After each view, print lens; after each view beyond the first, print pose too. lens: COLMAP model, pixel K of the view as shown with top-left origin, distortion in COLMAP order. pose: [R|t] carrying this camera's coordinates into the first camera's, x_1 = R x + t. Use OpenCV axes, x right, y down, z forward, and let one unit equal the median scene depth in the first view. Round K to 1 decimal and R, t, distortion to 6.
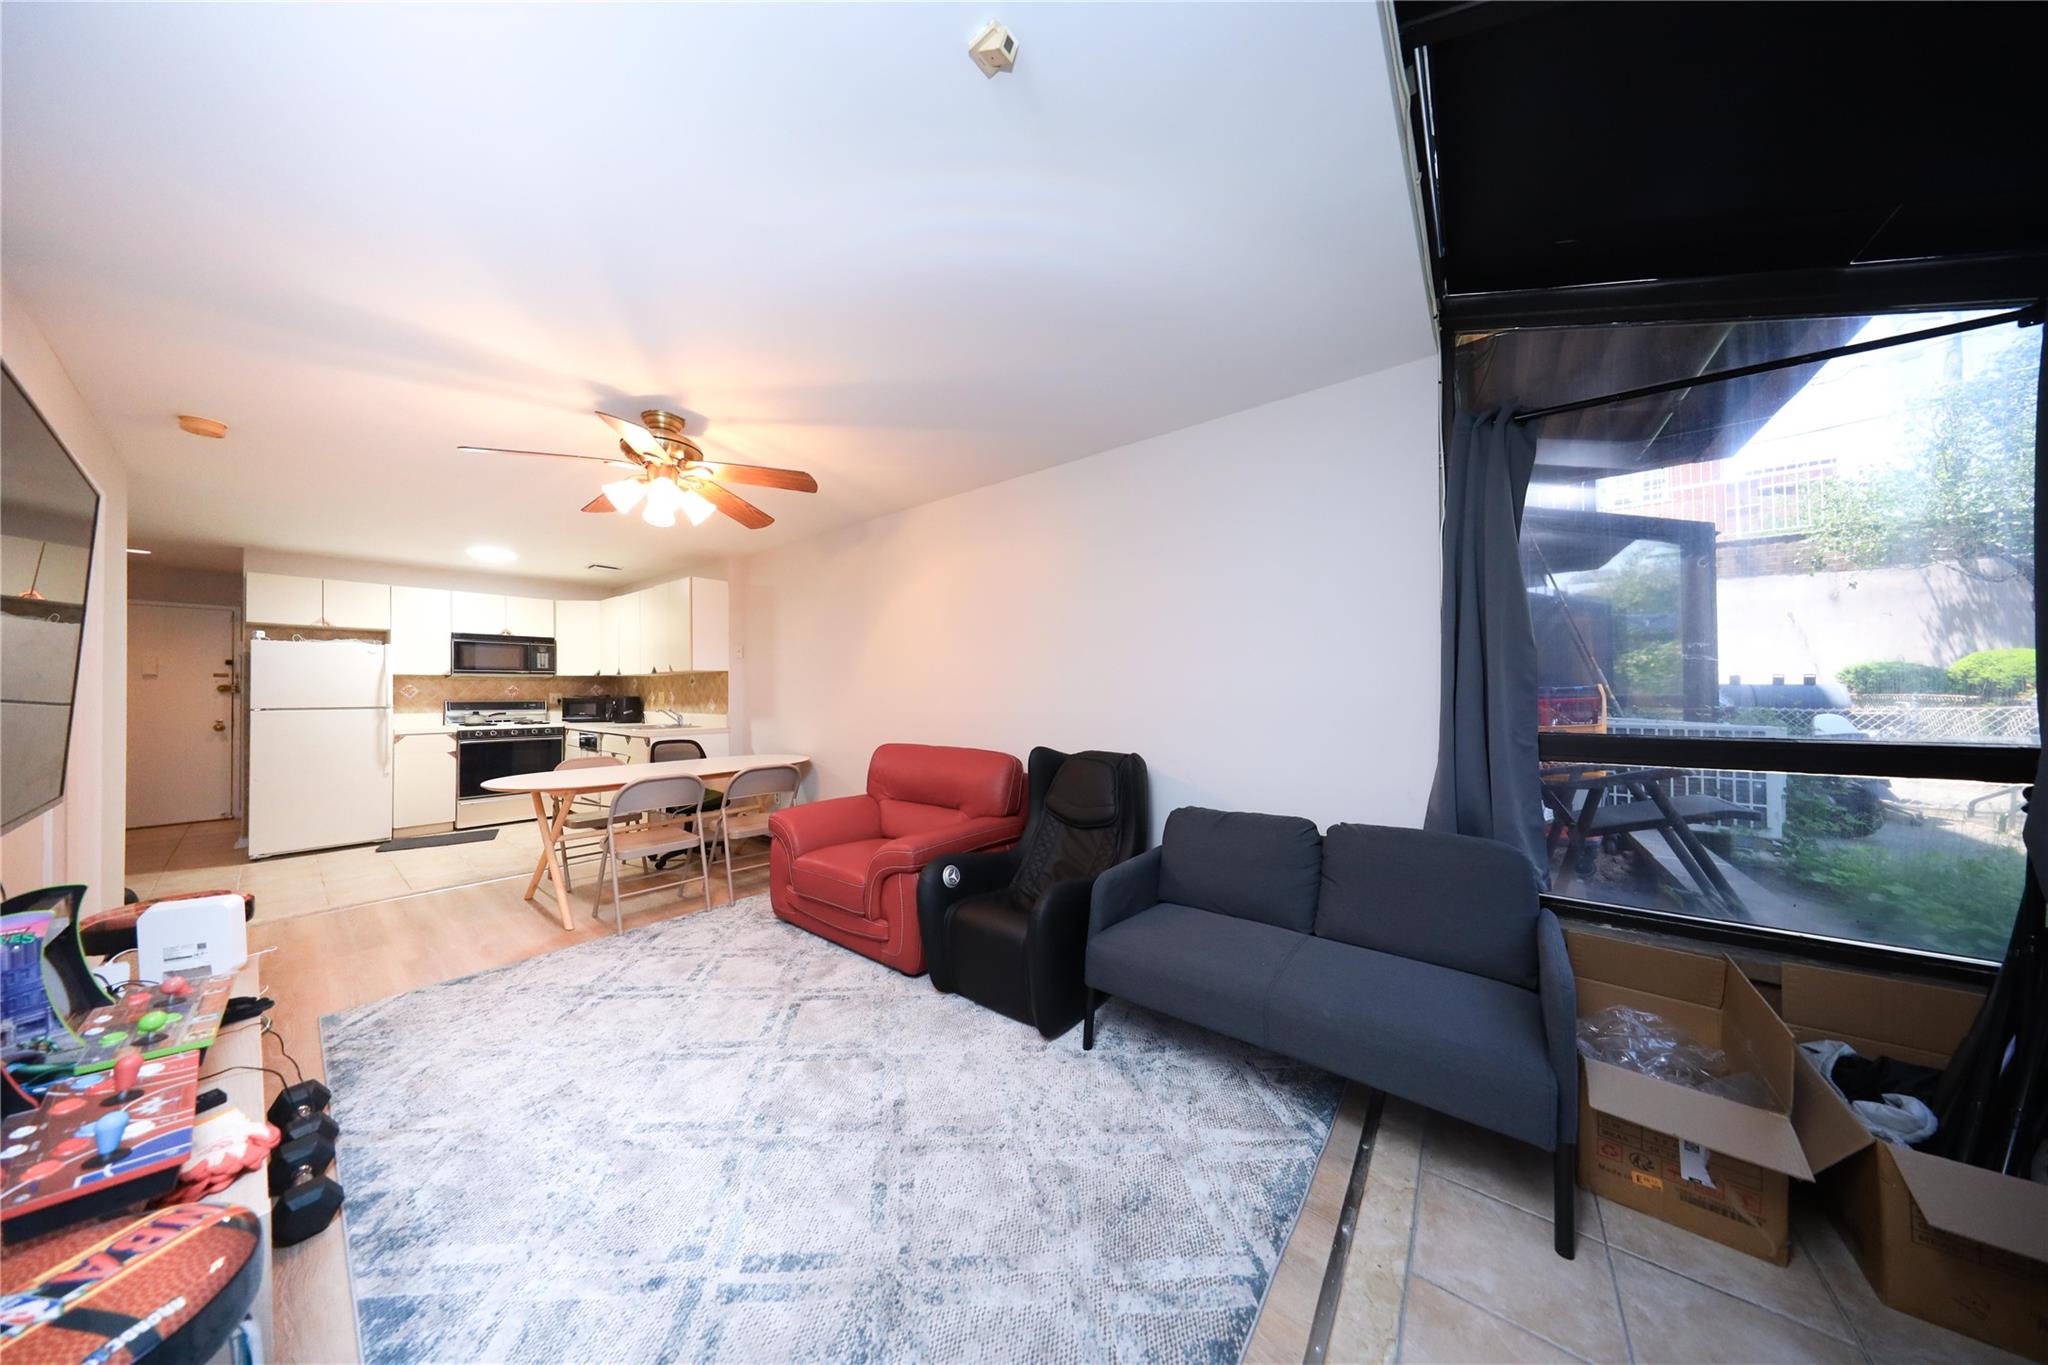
lens RADIAL K [[607.2, 0, 1012.3], [0, 607.2, 683.6], [0, 0, 1]] dist [-0.000292, 0.000006]
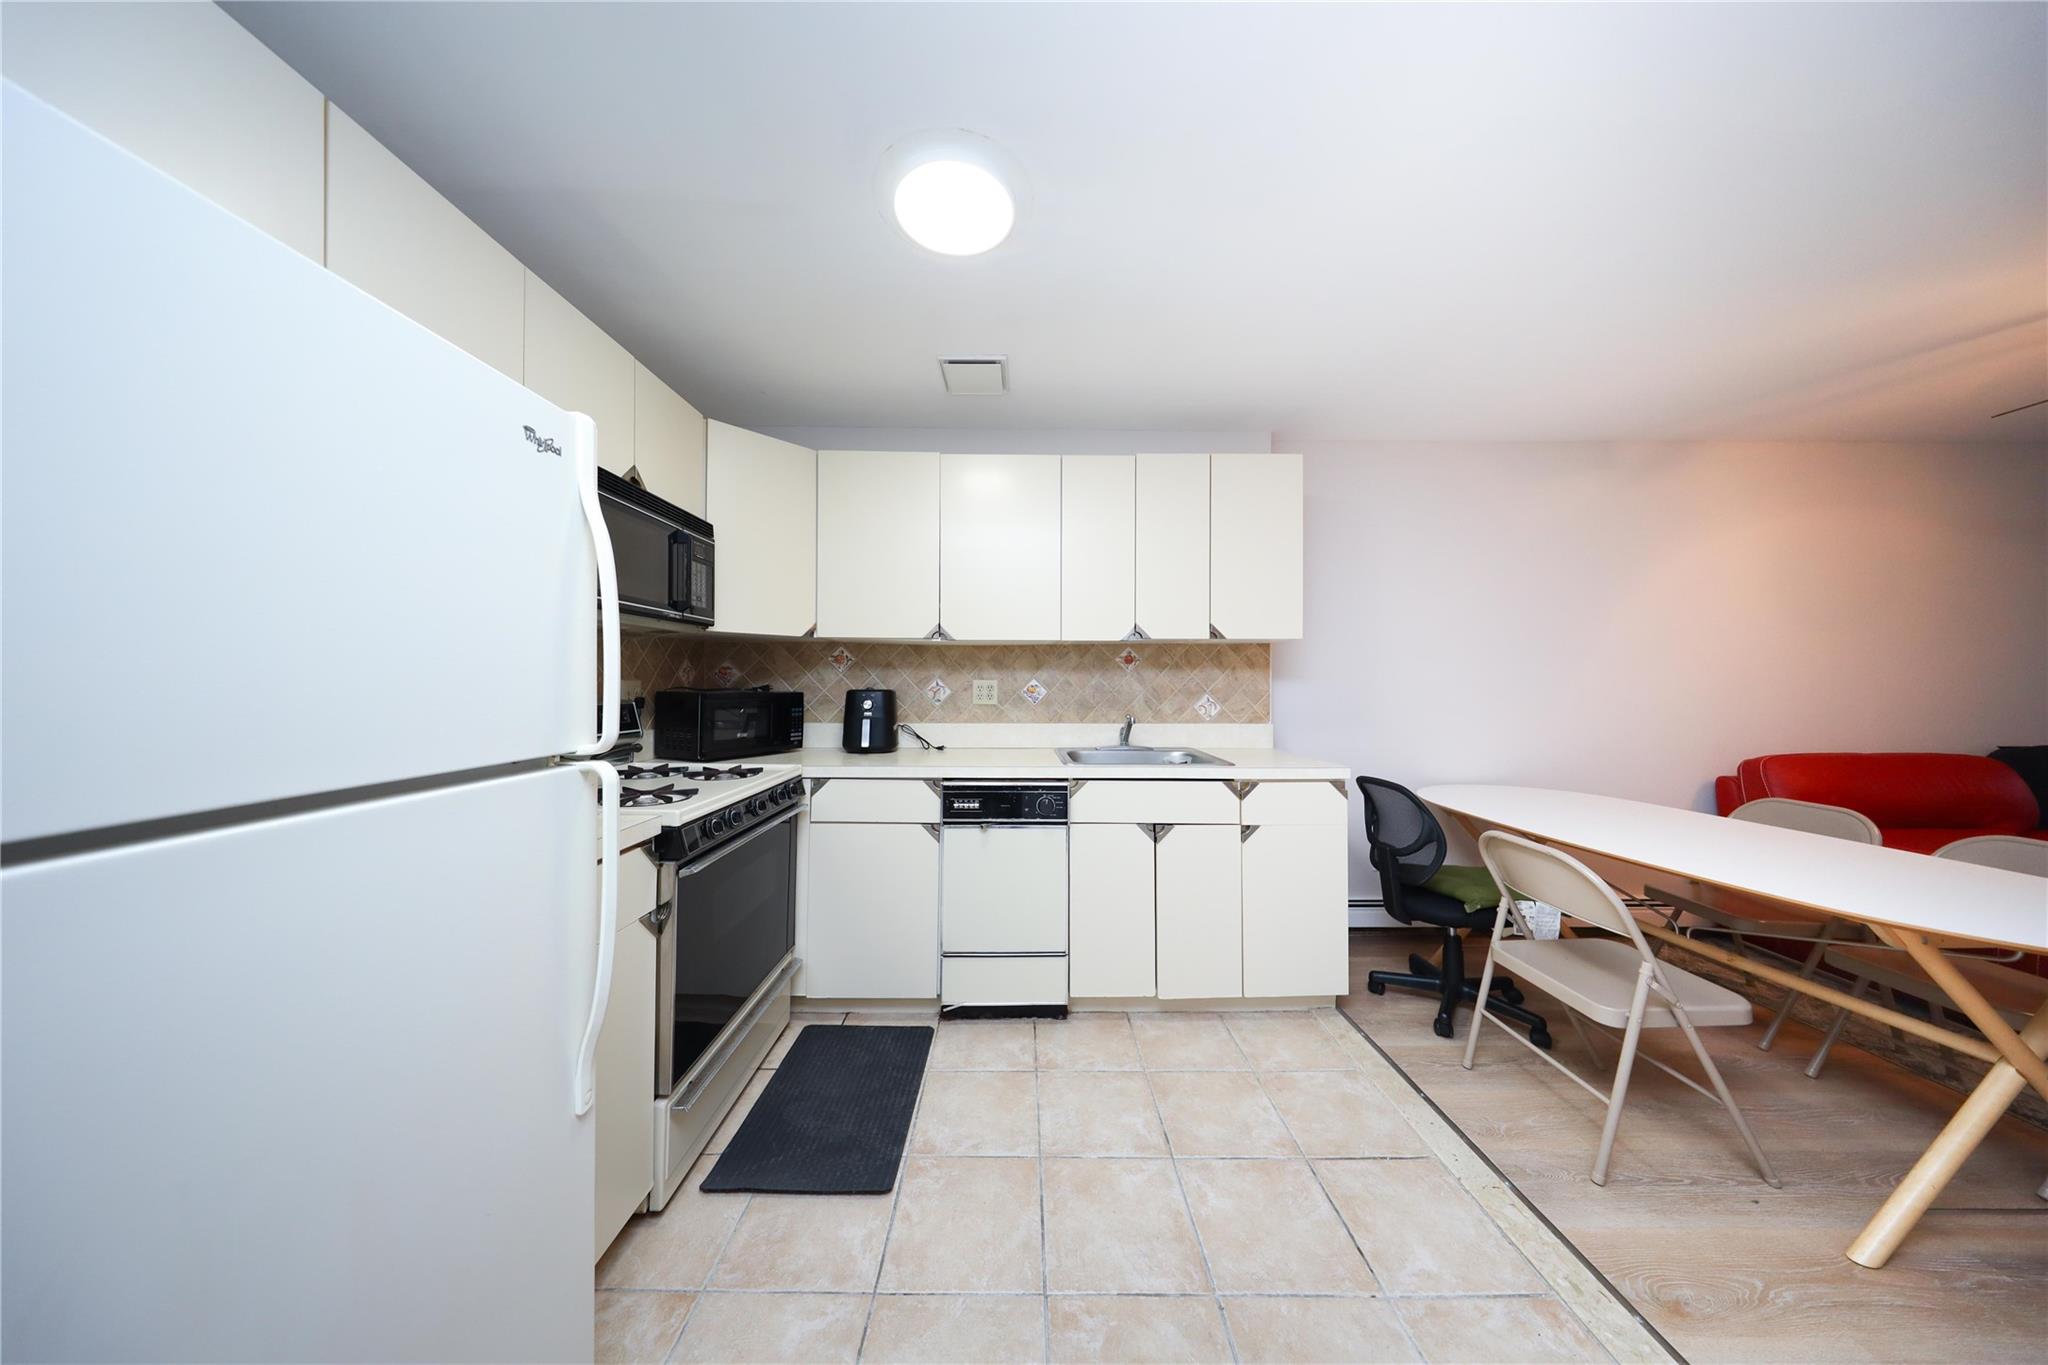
lens RADIAL K [[597.1, 0, 1022.3], [0, 597.1, 676.2], [0, 0, 1]] dist [0.000488, 0.000076]
pose [[0.768732, 0.011694, 0.639464, -0.910317], [-0.009928, 0.999931, -0.006350, 0.014246], [-0.639494, -0.001467, 0.768795, 0.678194]]
